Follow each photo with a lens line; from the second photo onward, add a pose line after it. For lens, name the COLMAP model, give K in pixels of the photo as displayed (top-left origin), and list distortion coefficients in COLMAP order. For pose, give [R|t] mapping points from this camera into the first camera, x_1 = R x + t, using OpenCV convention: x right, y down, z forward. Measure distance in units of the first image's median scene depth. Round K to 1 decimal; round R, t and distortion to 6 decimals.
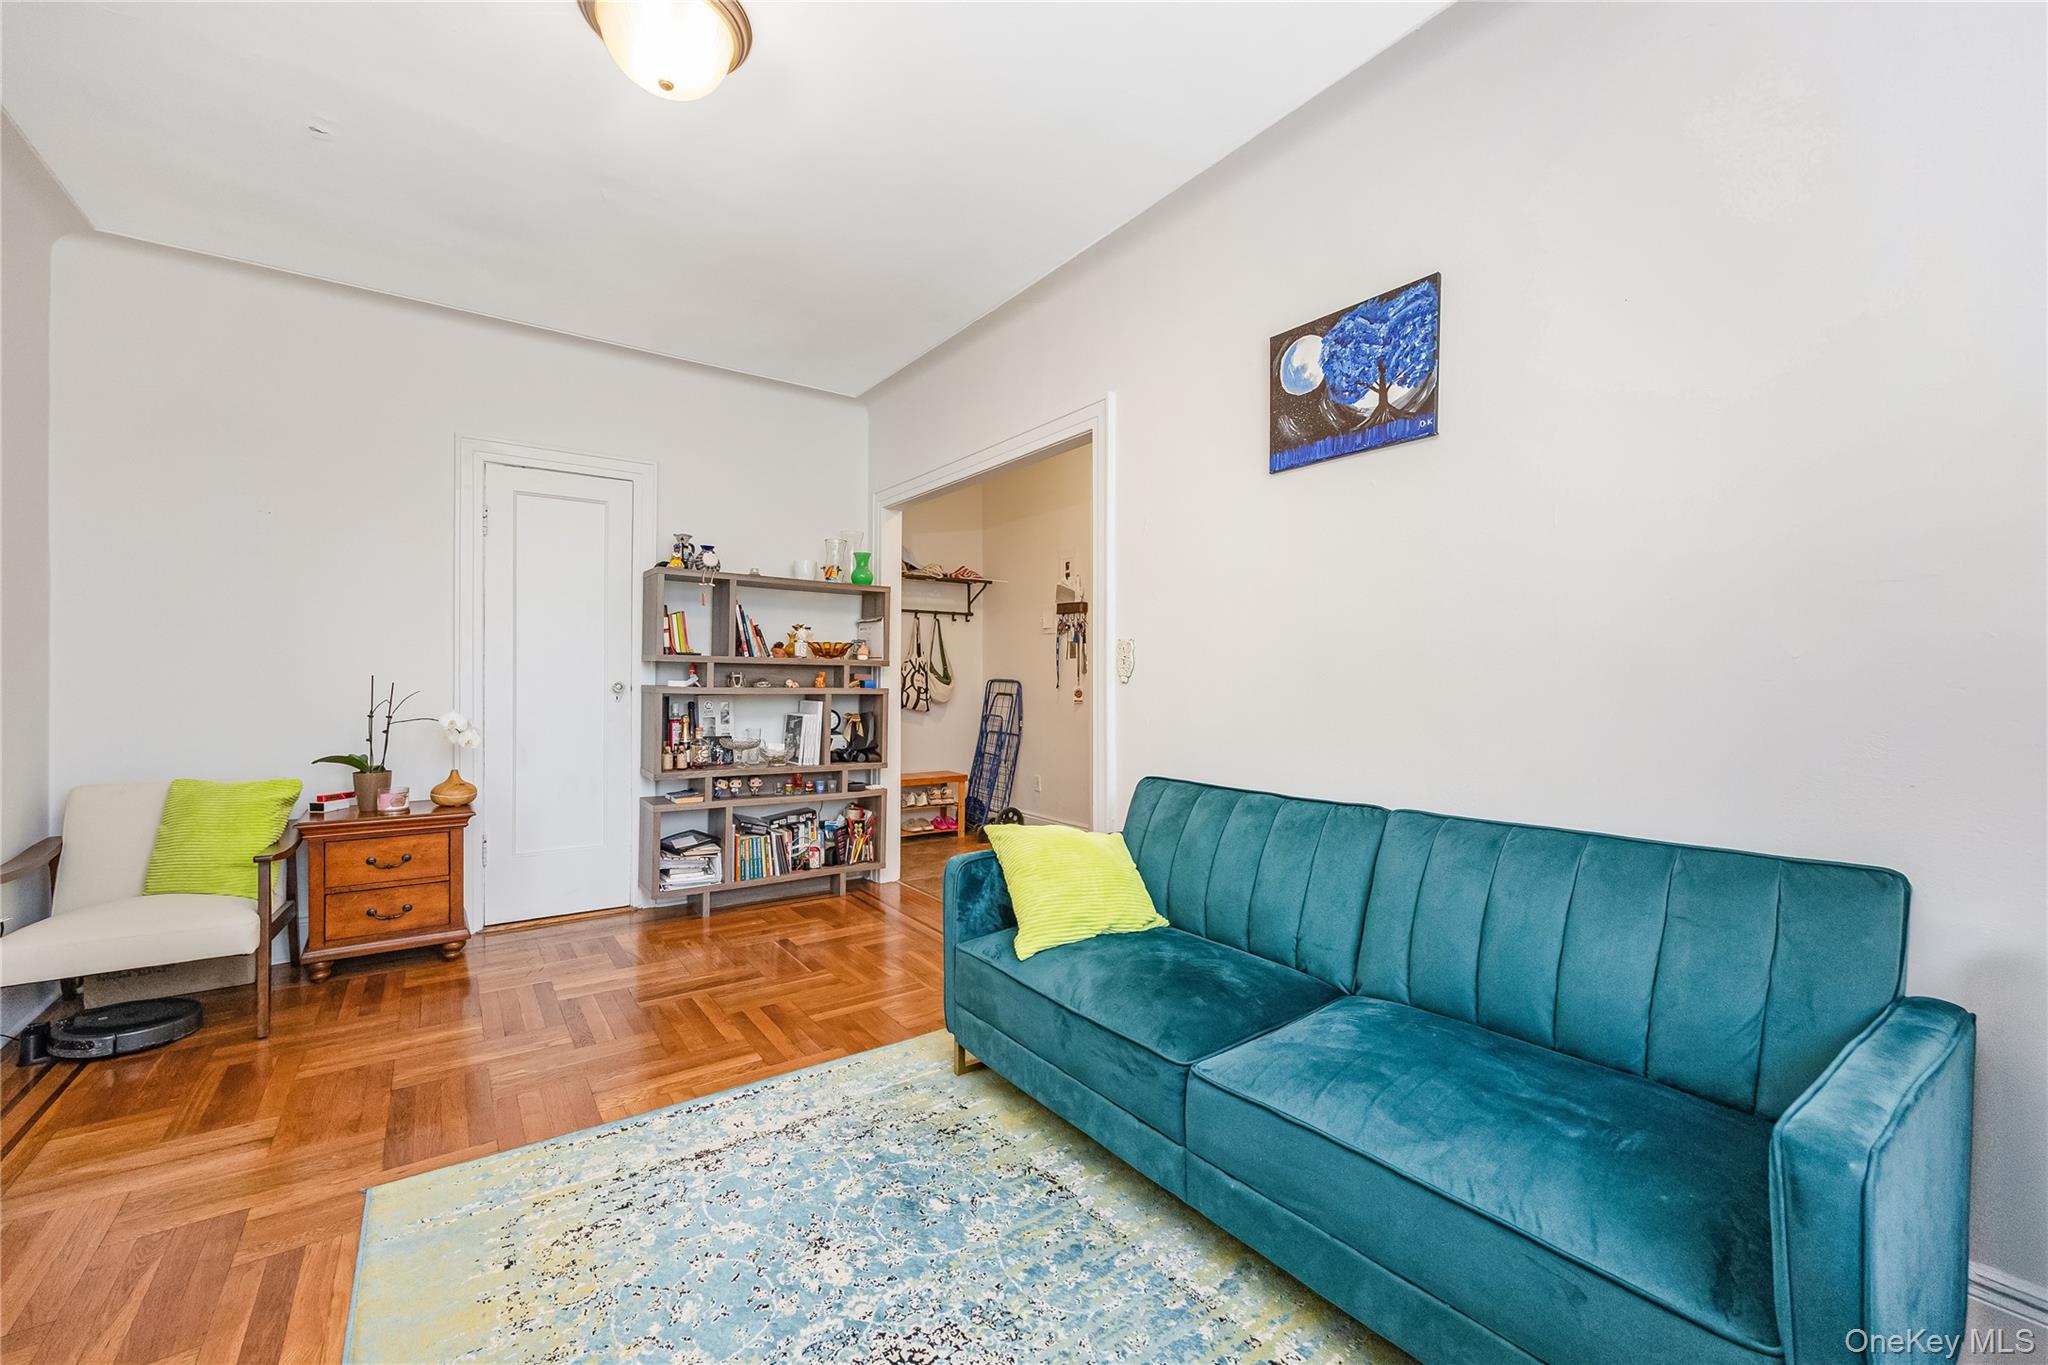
lens RADIAL K [[830.1, 0, 1029.1], [0, 830.1, 676.8], [0, 0, 1]] dist [-0.001435, -0.000878]
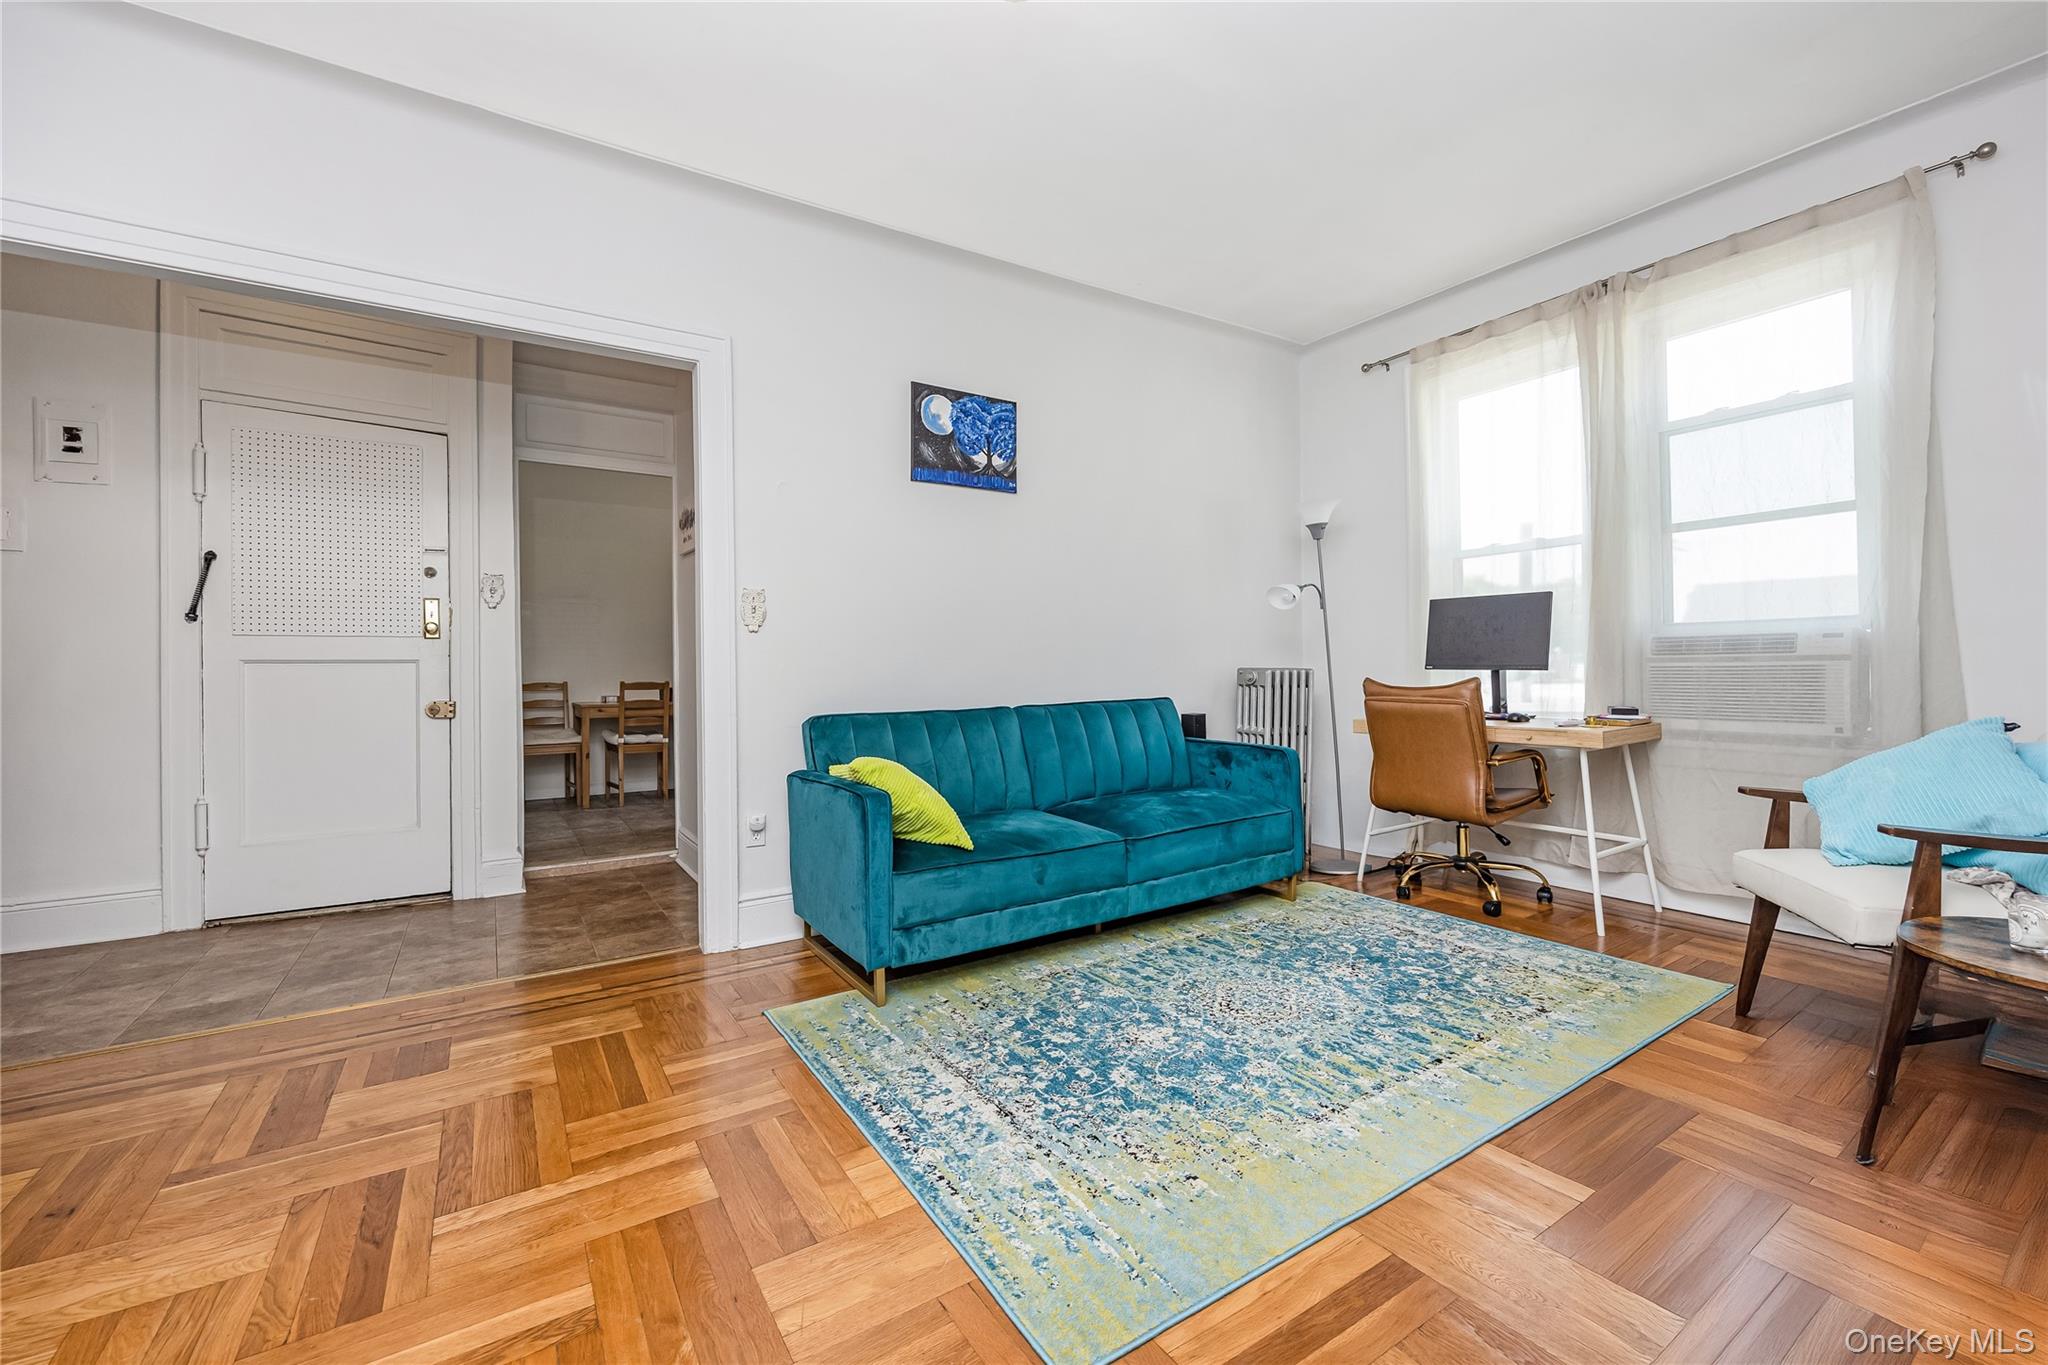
lens RADIAL K [[830.1, 0, 1033.5], [0, 830.1, 660.6], [0, 0, 1]] dist [-0.001435, -0.000878]
pose [[0.041035, 0.002712, 0.999154, -1.224304], [0.010772, 0.999937, -0.003157, 0.067872], [-0.999100, 0.010892, 0.041003, 0.857019]]
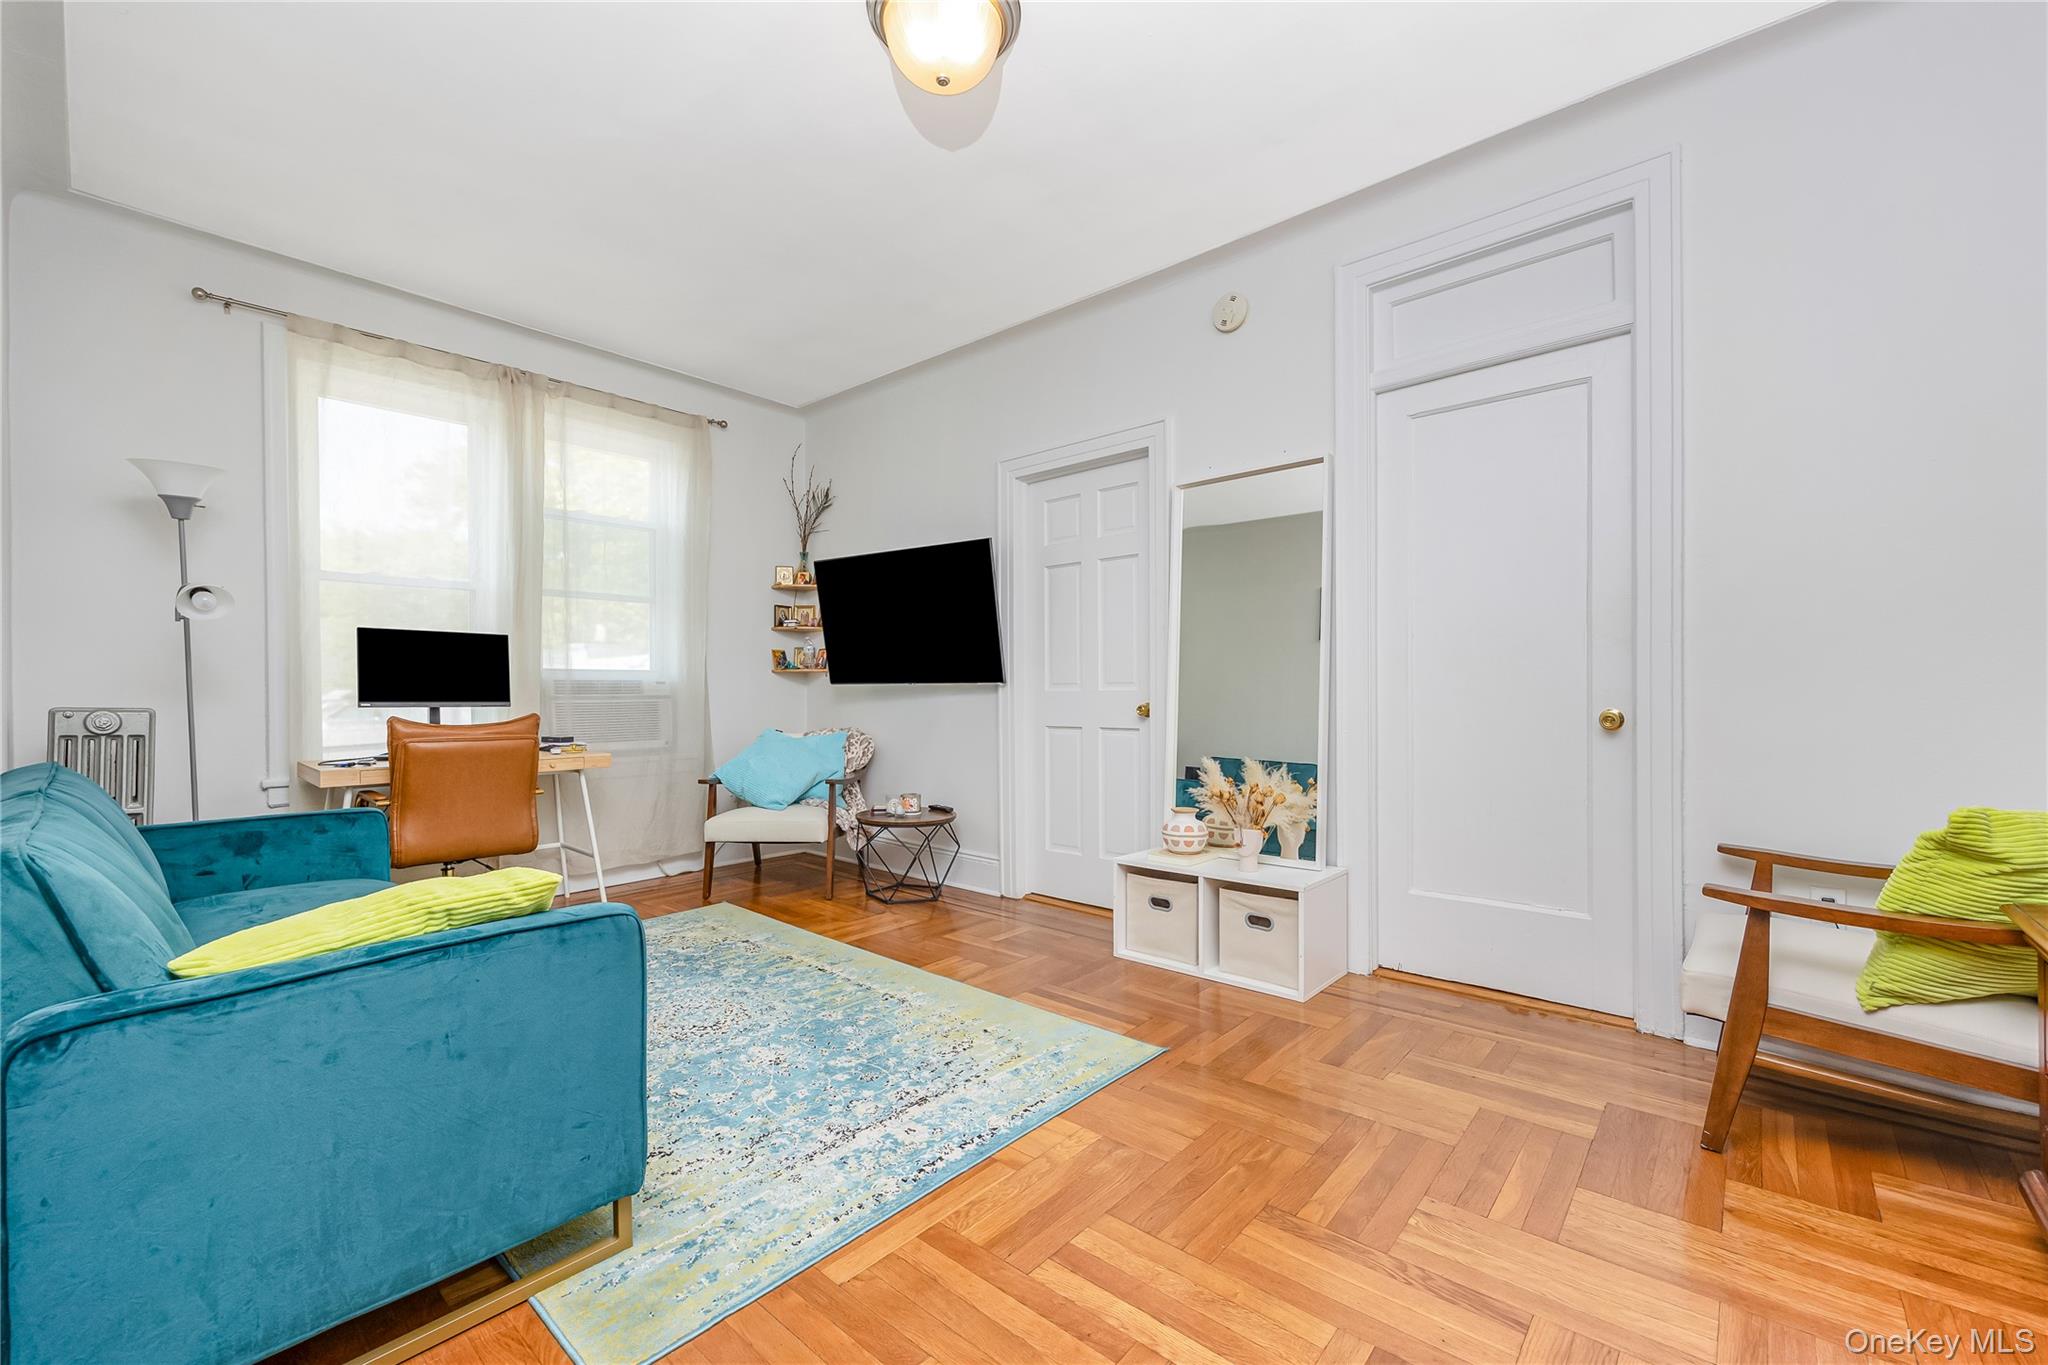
lens RADIAL K [[830.1, 0, 1024.8], [0, 830.1, 704.5], [0, 0, 1]] dist [-0.001435, -0.000878]
pose [[-0.974909, 0.005306, -0.222540, -0.271585], [0.002761, 0.999927, 0.011749, 0.069168], [0.222586, 0.010840, -0.974853, 1.873064]]
